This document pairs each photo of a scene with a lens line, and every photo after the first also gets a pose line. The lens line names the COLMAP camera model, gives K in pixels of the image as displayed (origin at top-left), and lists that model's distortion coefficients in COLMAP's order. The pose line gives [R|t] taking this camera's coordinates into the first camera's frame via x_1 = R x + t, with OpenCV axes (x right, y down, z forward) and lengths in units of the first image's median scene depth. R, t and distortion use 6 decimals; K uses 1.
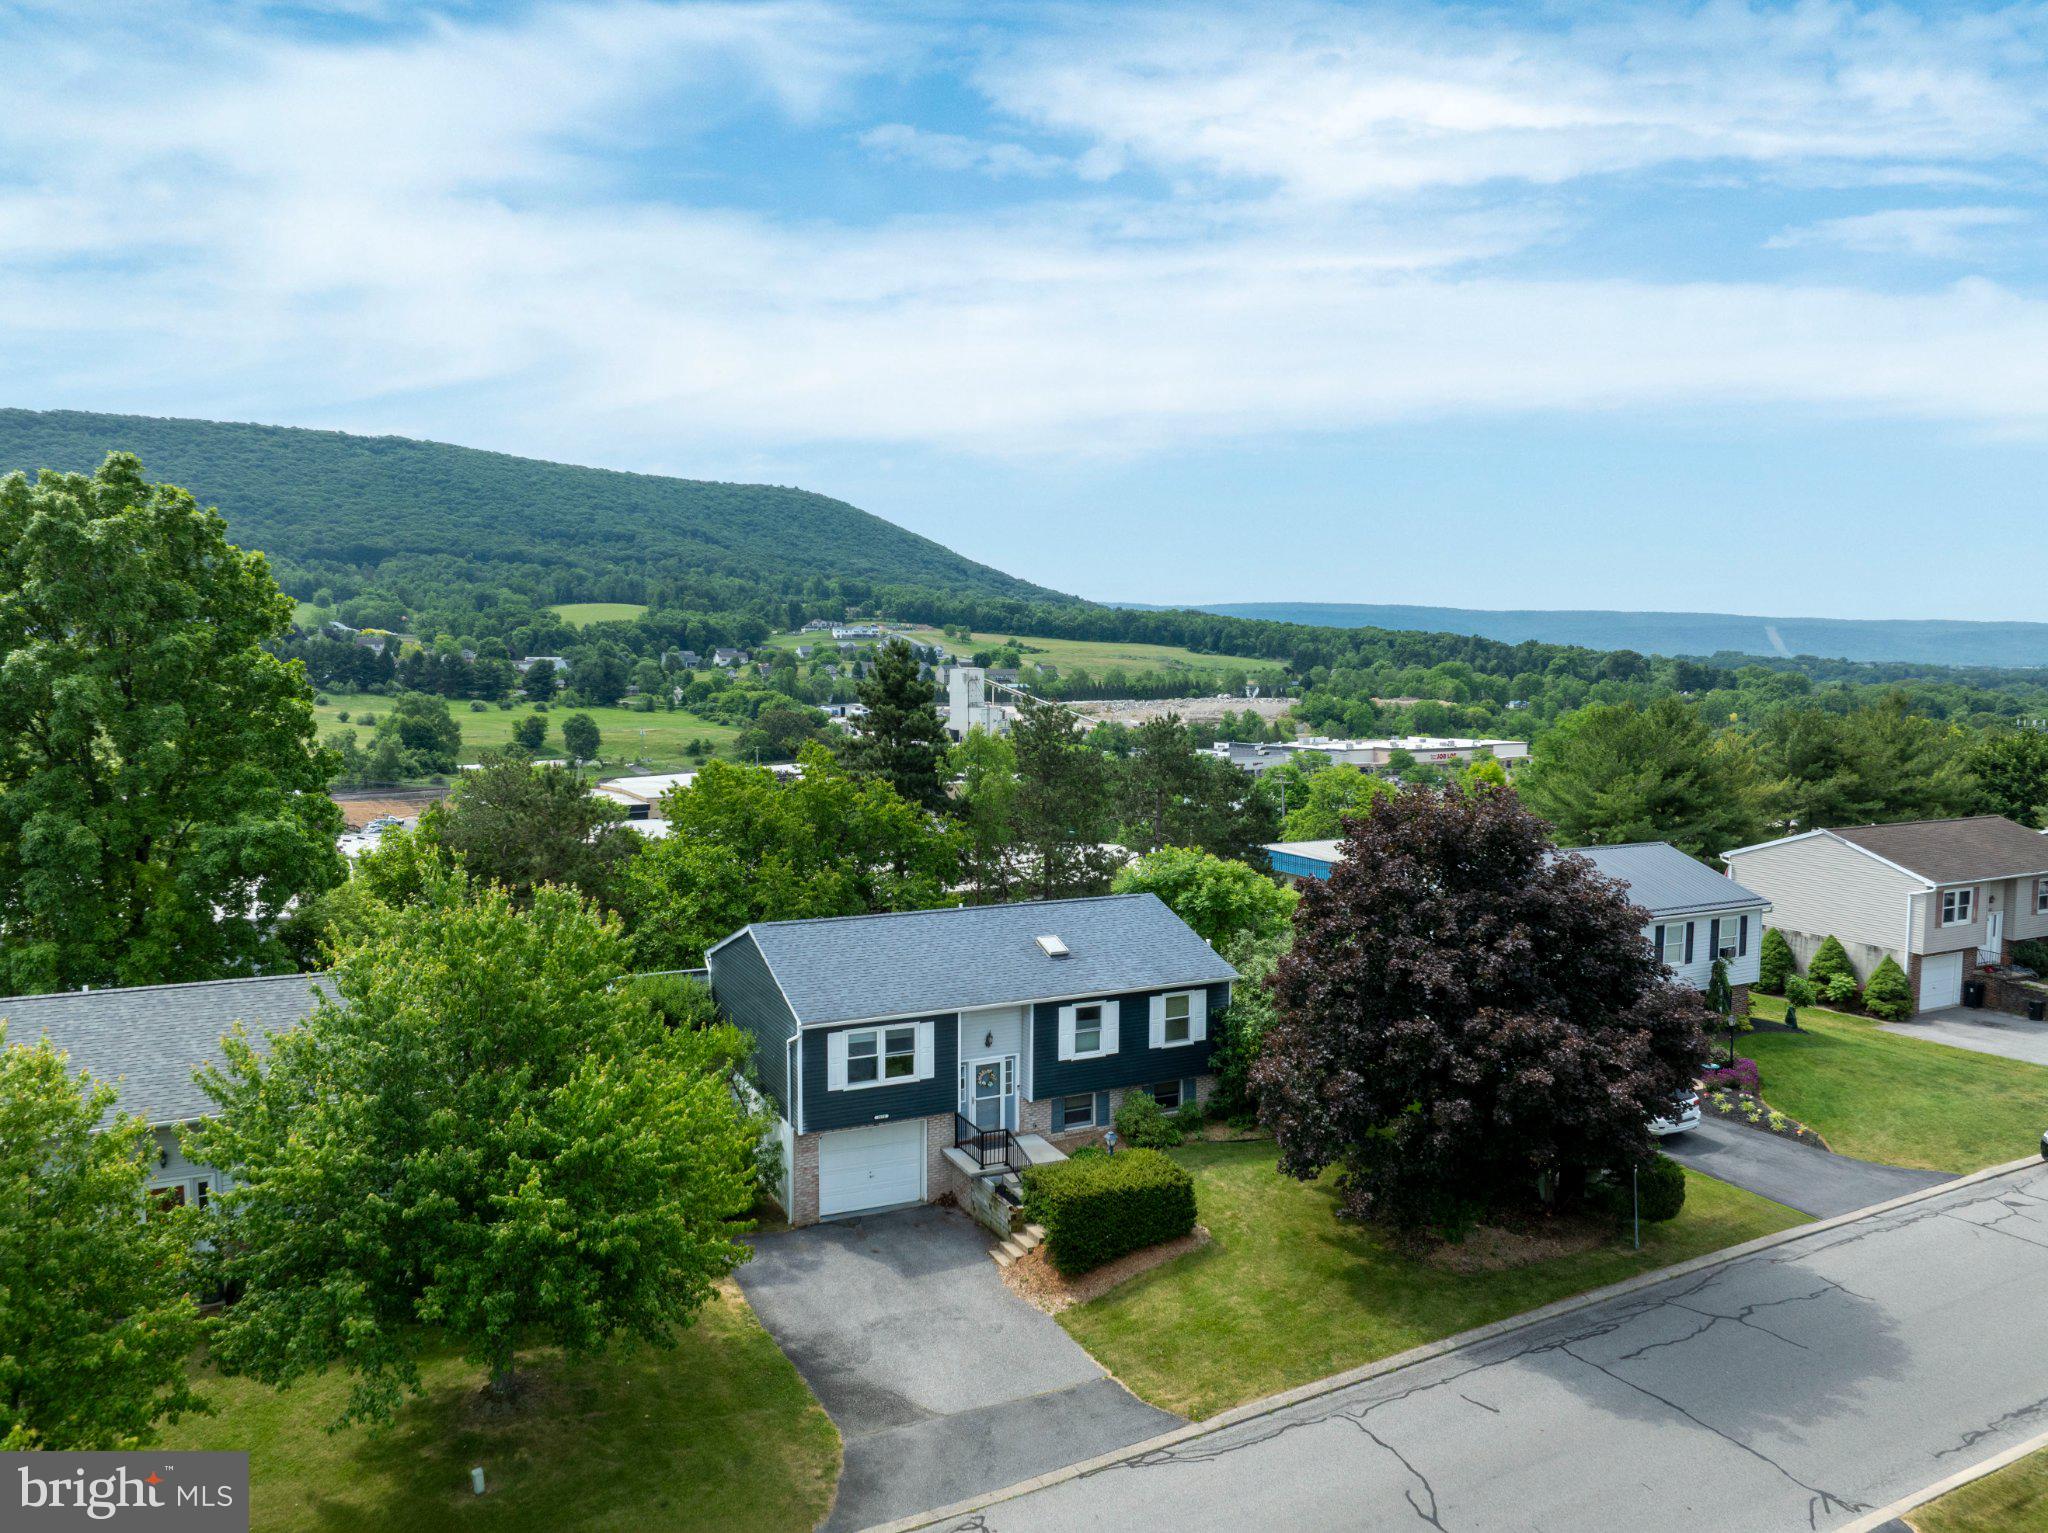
lens RADIAL K [[1434.9, 0, 1024.0], [0, 1434.9, 766.5], [0, 0, 1]] dist [-0.009880, -0.064061]
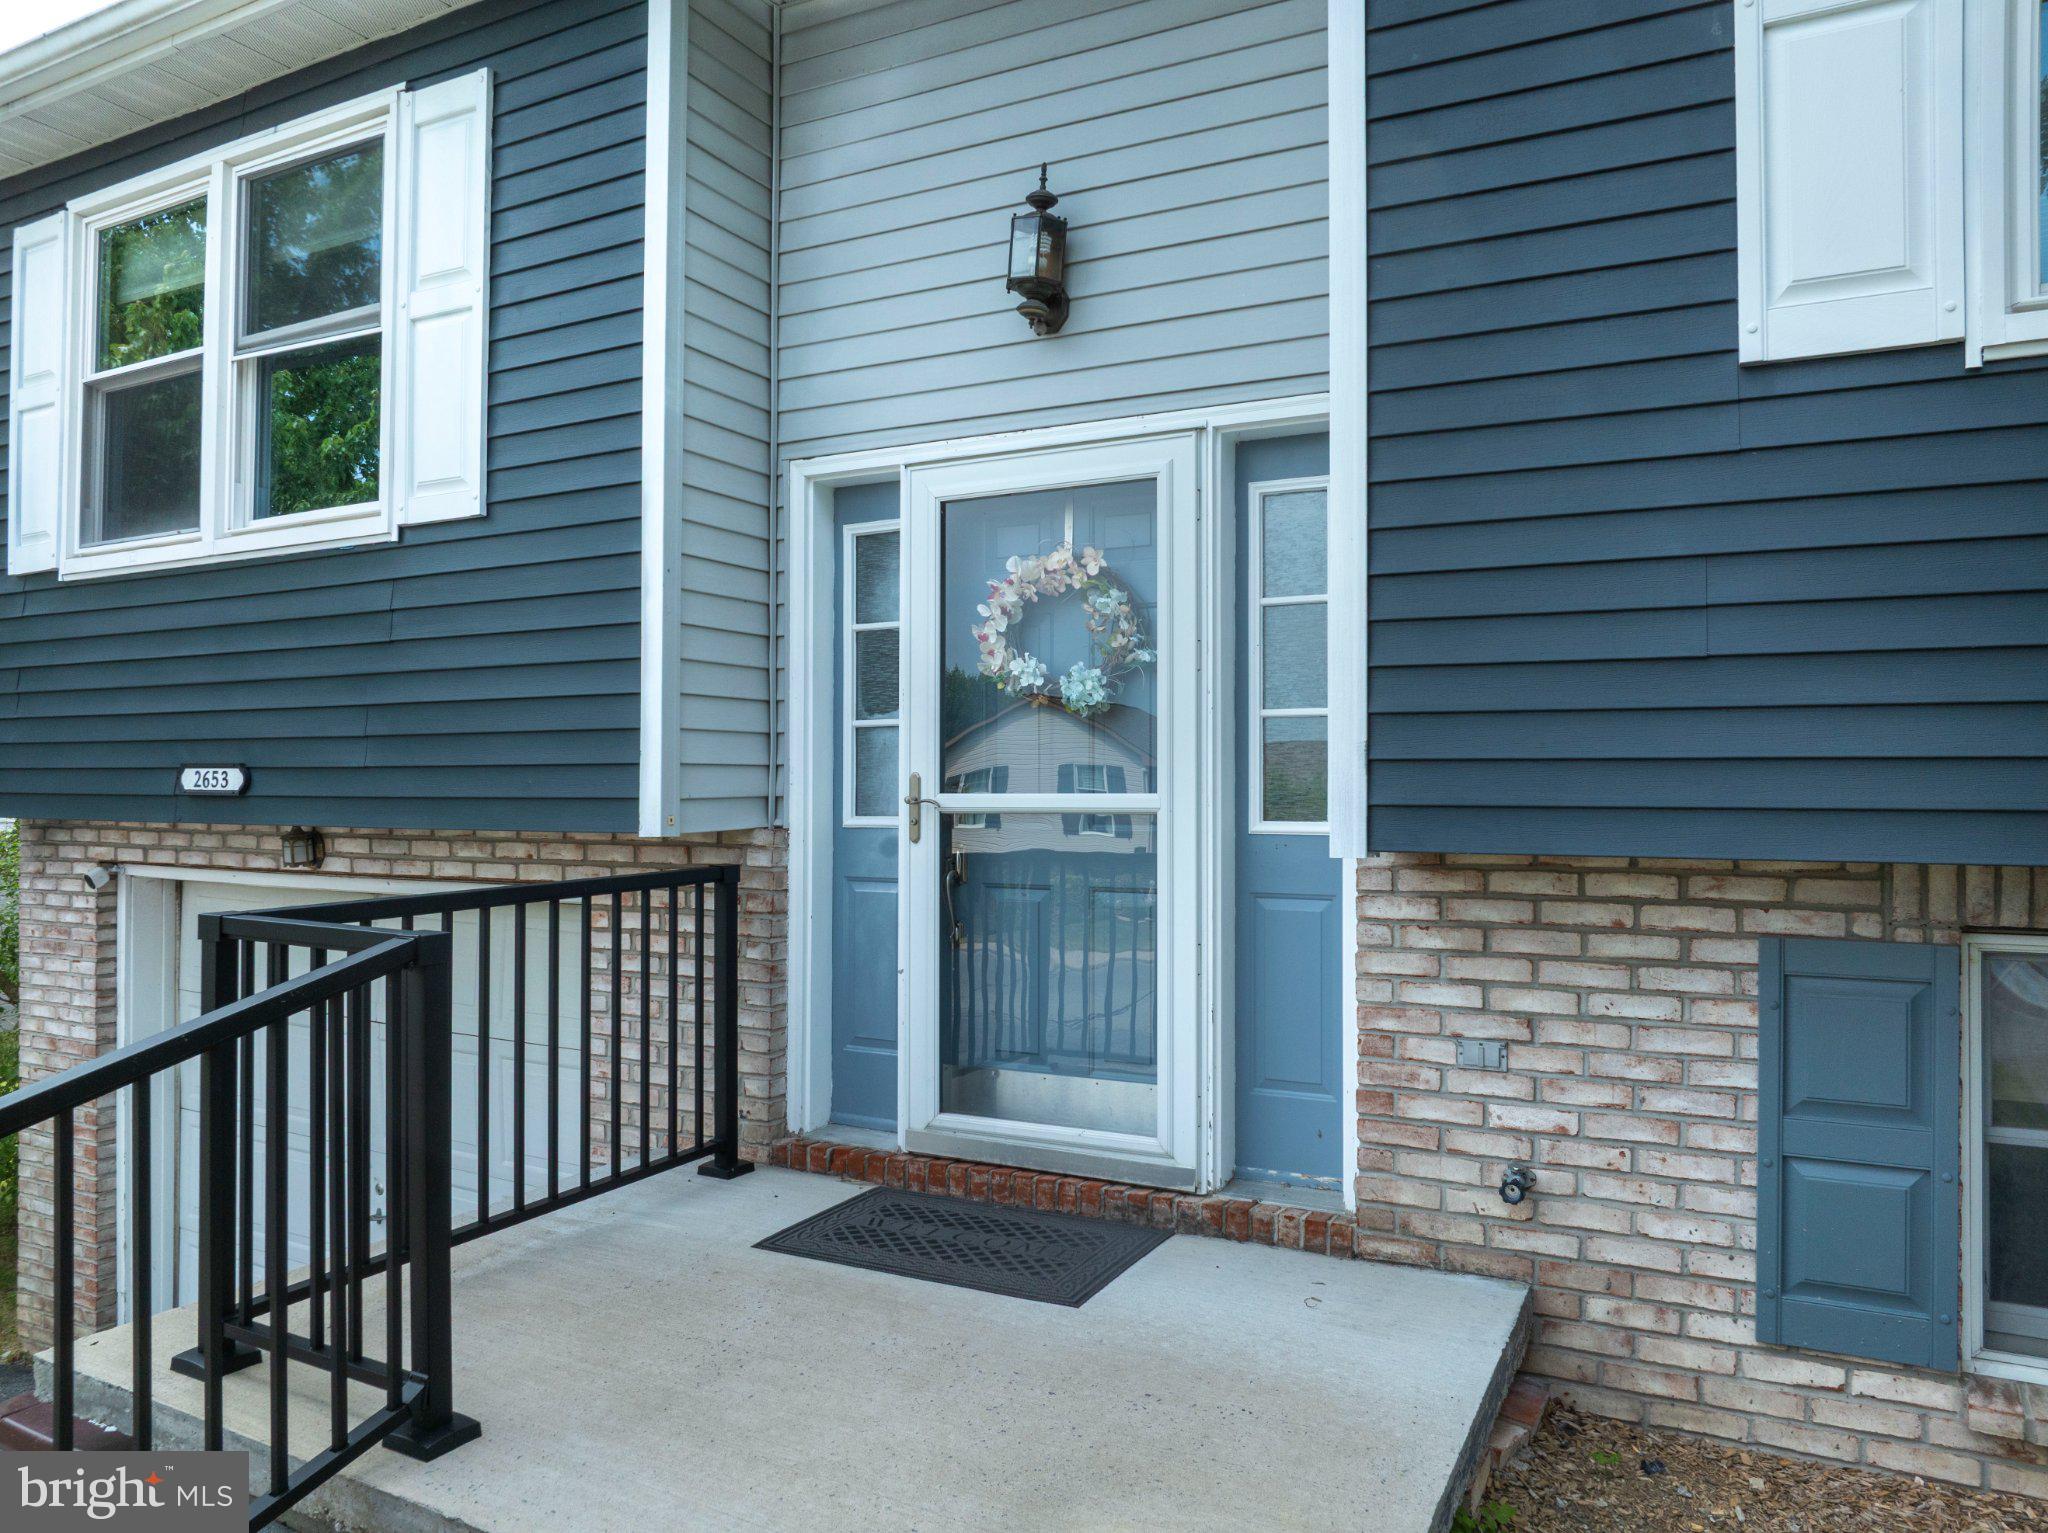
lens RADIAL K [[1432.3, 0, 1024.0], [0, 1432.3, 766.5], [0, 0, 1]] dist [-0.030148, -0.002069]
pose [[0.571020, -0.010453, -0.820869, 0.071526], [-0.054611, 0.997220, -0.050687, 0.263859], [0.819117, 0.073772, 0.568862, 1.056202]]
